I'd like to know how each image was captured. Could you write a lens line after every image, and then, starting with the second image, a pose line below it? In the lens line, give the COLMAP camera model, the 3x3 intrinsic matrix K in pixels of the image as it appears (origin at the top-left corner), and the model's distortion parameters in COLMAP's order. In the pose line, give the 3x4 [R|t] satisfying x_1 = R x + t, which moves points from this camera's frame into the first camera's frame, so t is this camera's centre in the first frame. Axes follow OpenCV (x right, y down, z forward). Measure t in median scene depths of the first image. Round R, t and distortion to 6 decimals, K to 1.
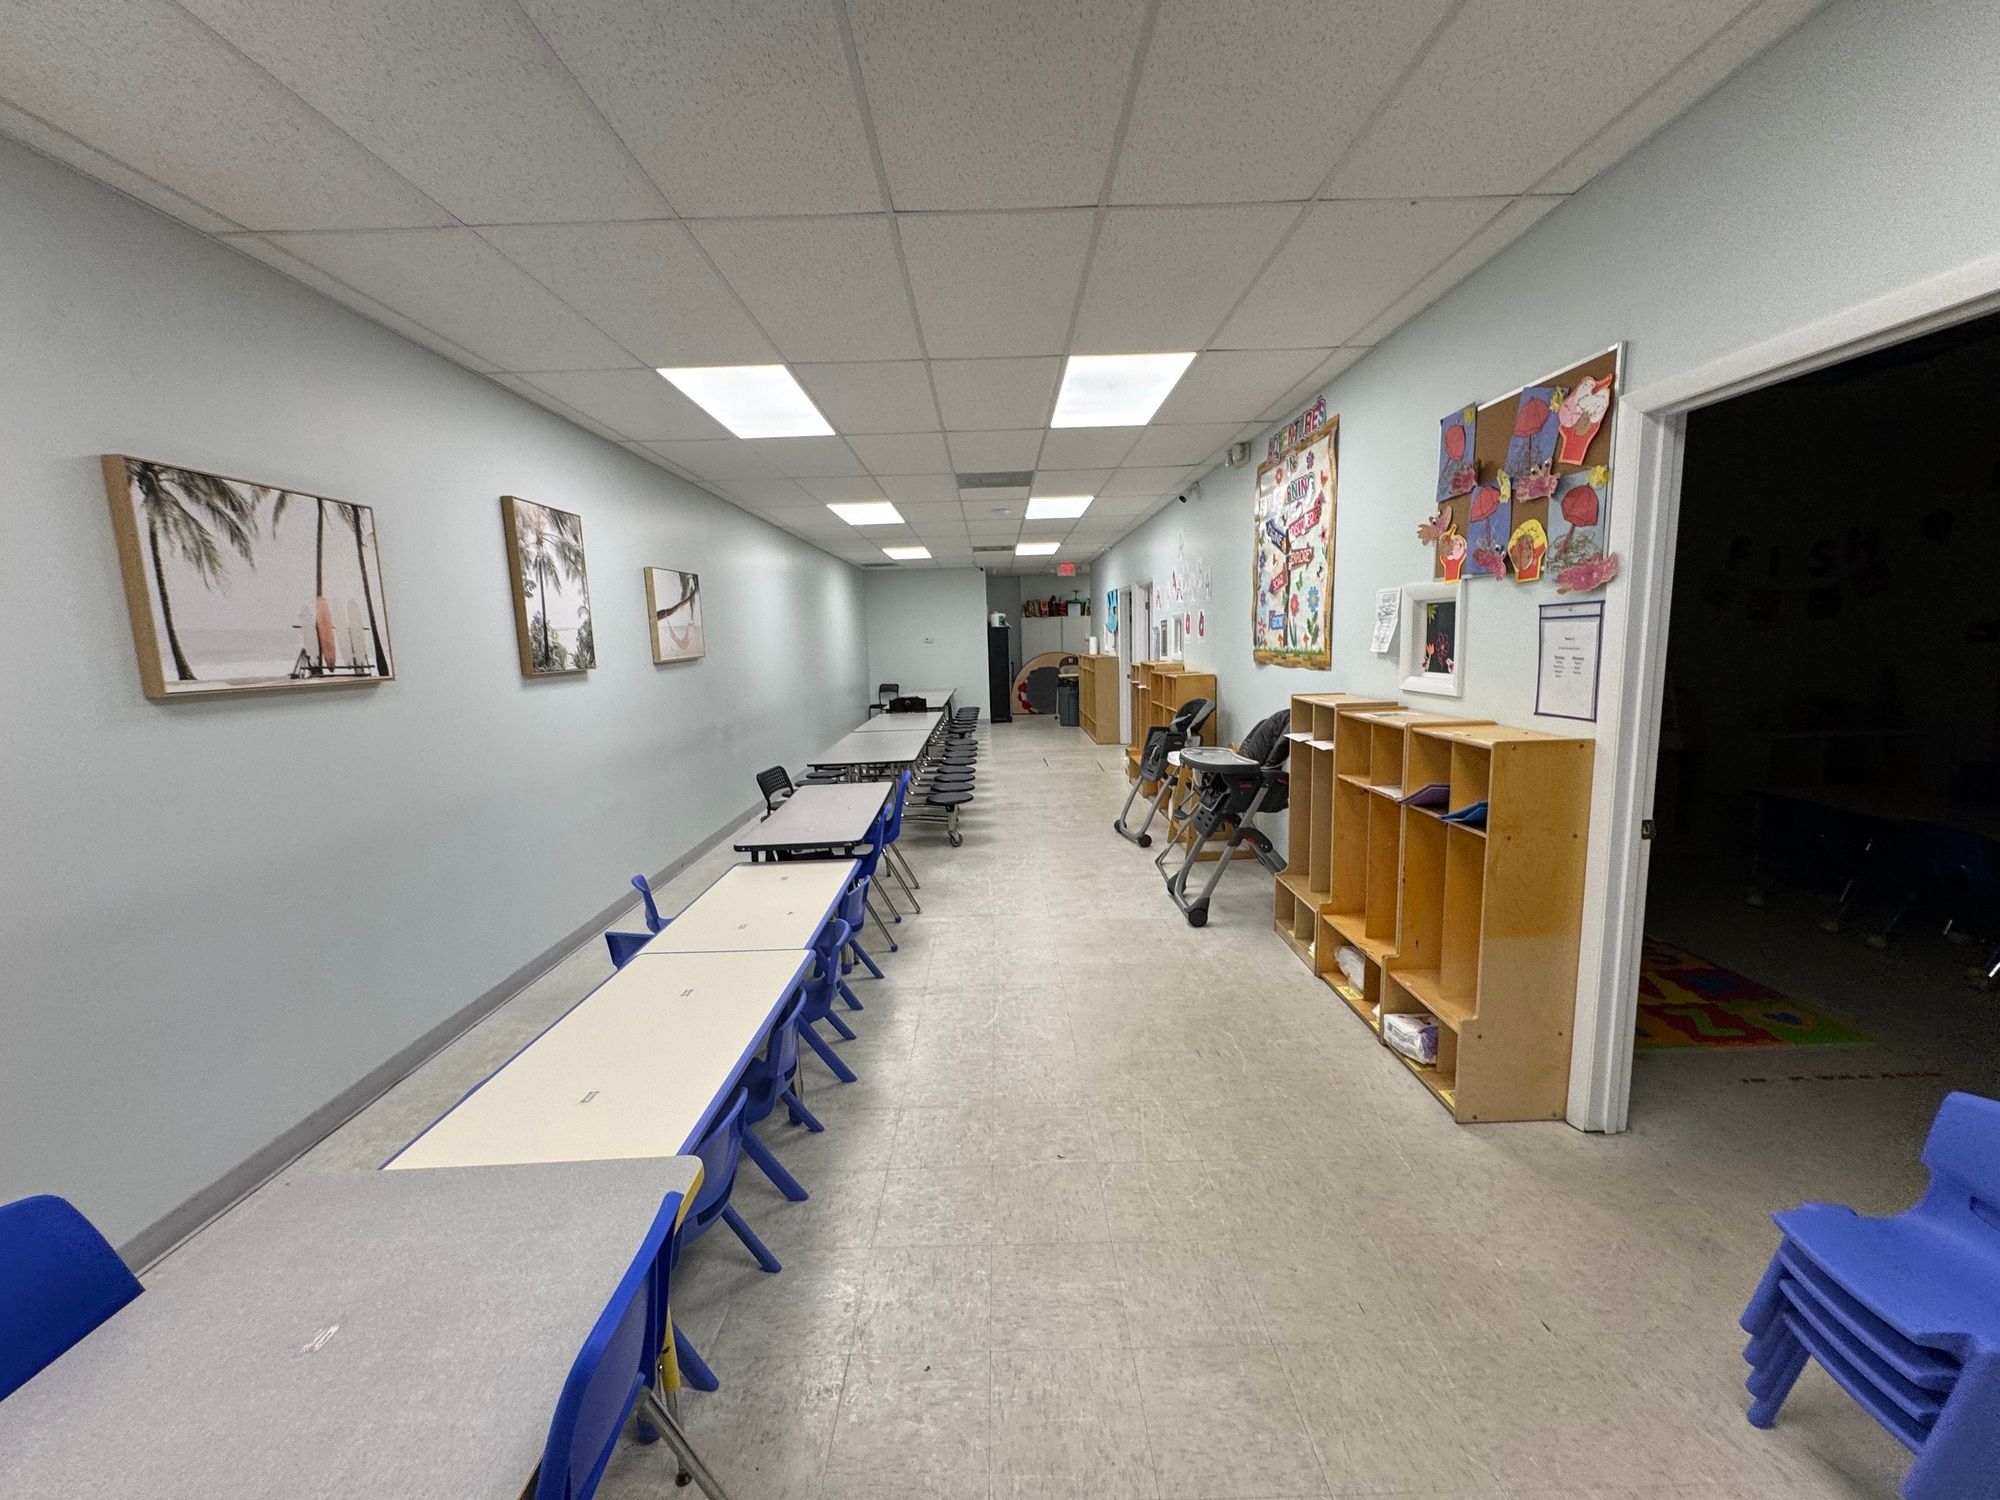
lens RADIAL K [[786.3, 0, 1000.0], [0, 786.3, 750.0], [0, 0, 1]] dist [-0.002233, -0.000305]
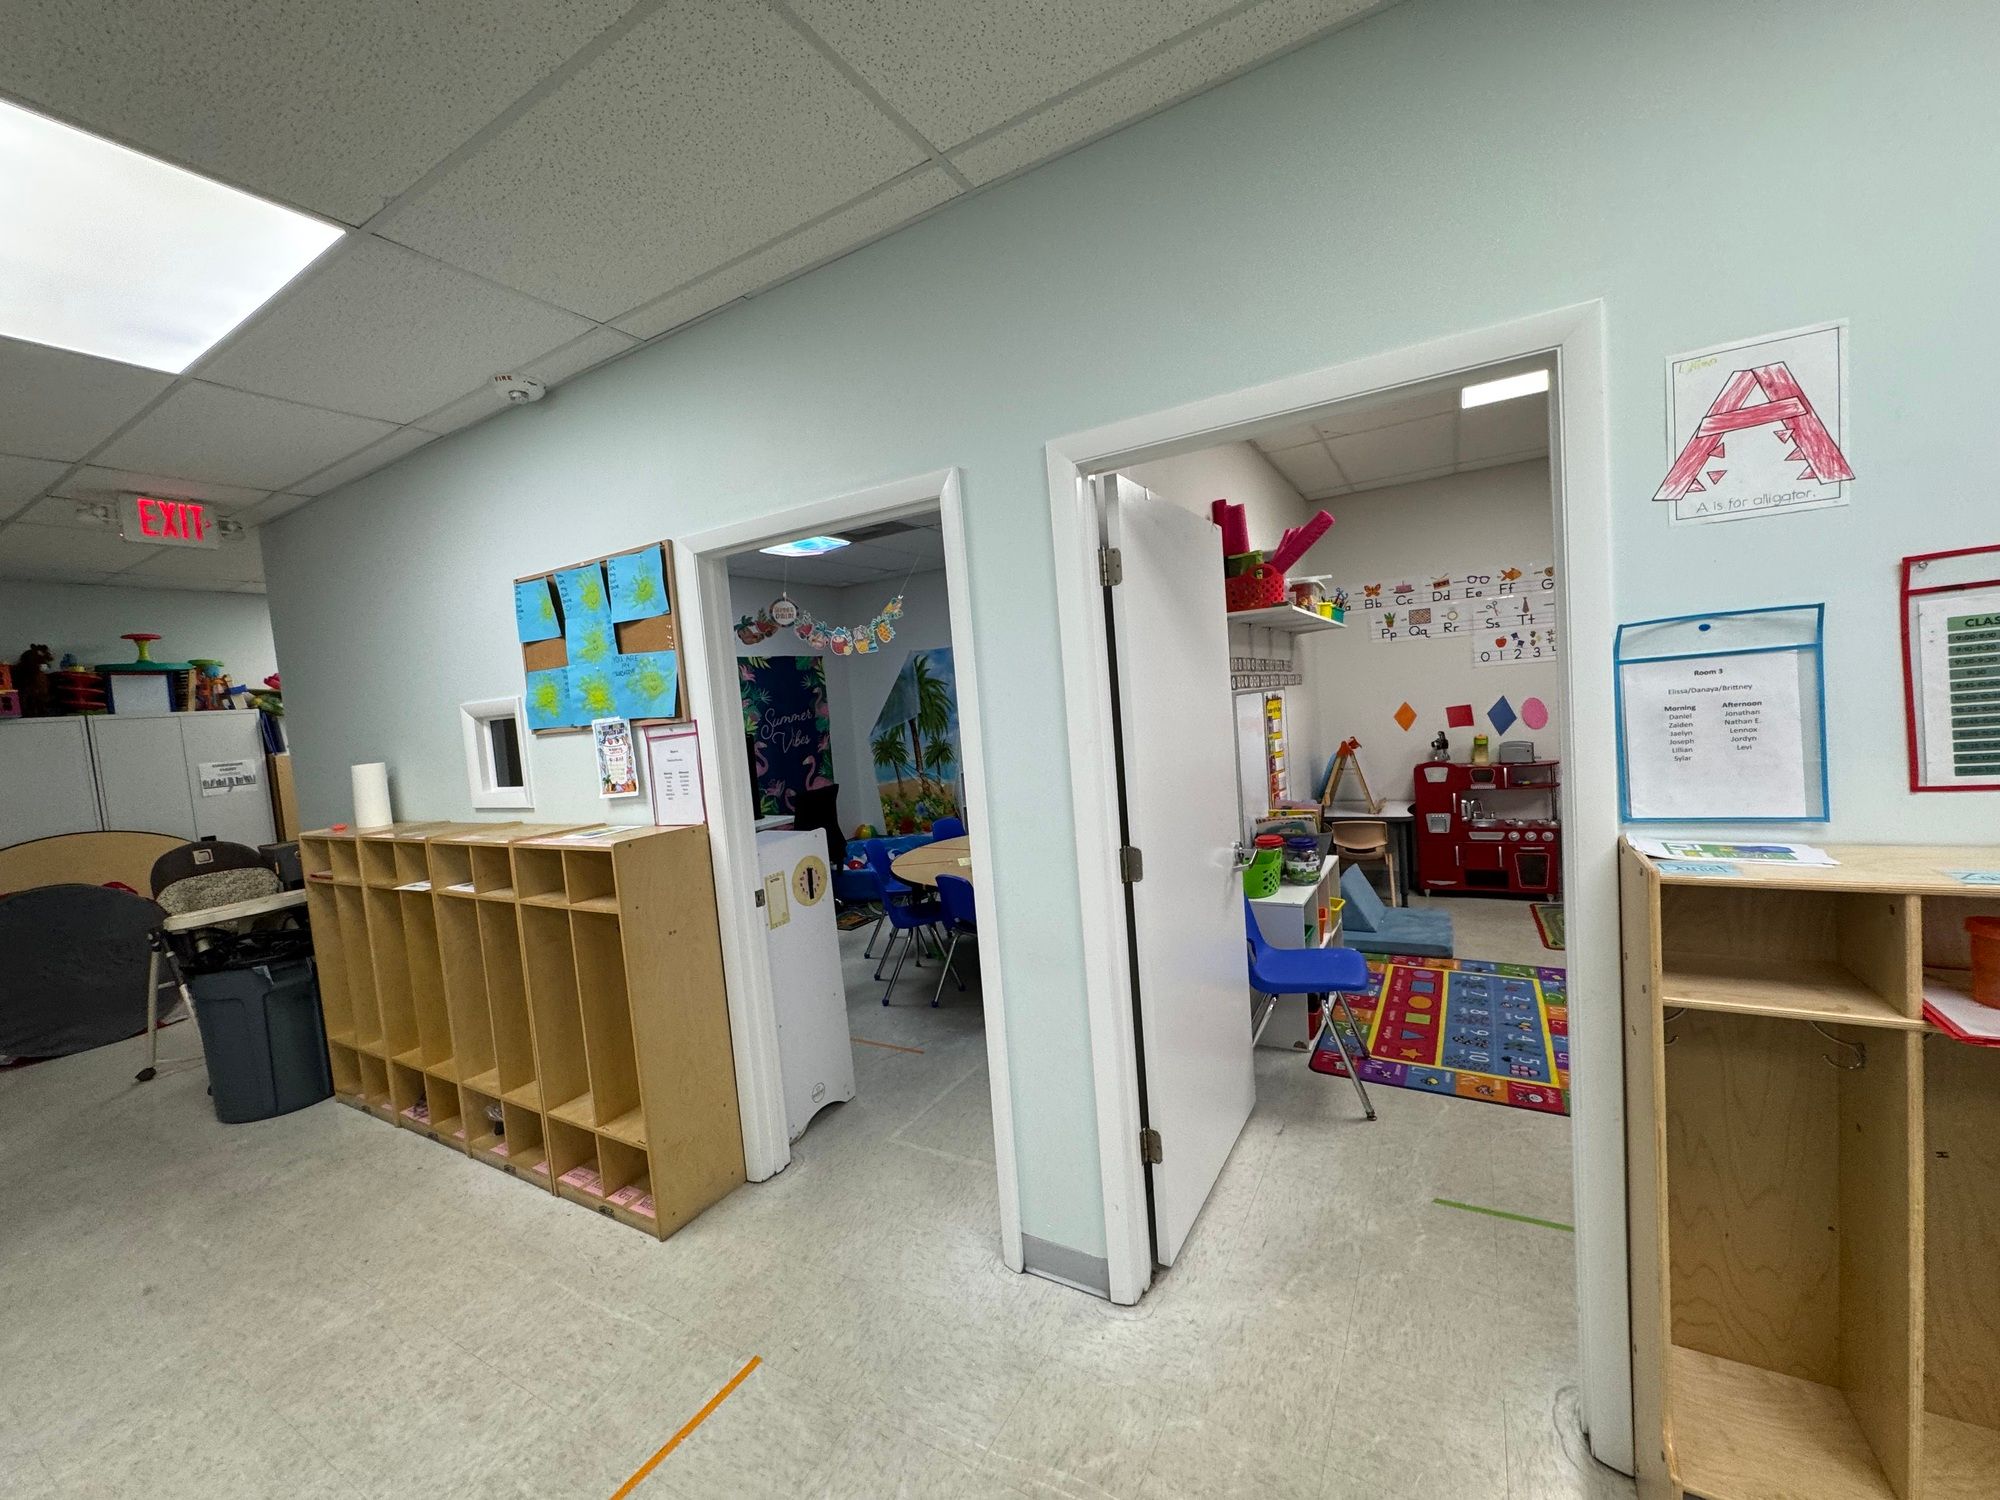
lens RADIAL K [[786.3, 0, 1000.0], [0, 786.3, 750.0], [0, 0, 1]] dist [-0.002233, -0.000305]
pose [[0.504686, -0.066385, 0.860747, -0.004990], [0.186660, 0.981846, -0.033721, -0.079851], [-0.842882, 0.177686, 0.507915, 0.546800]]
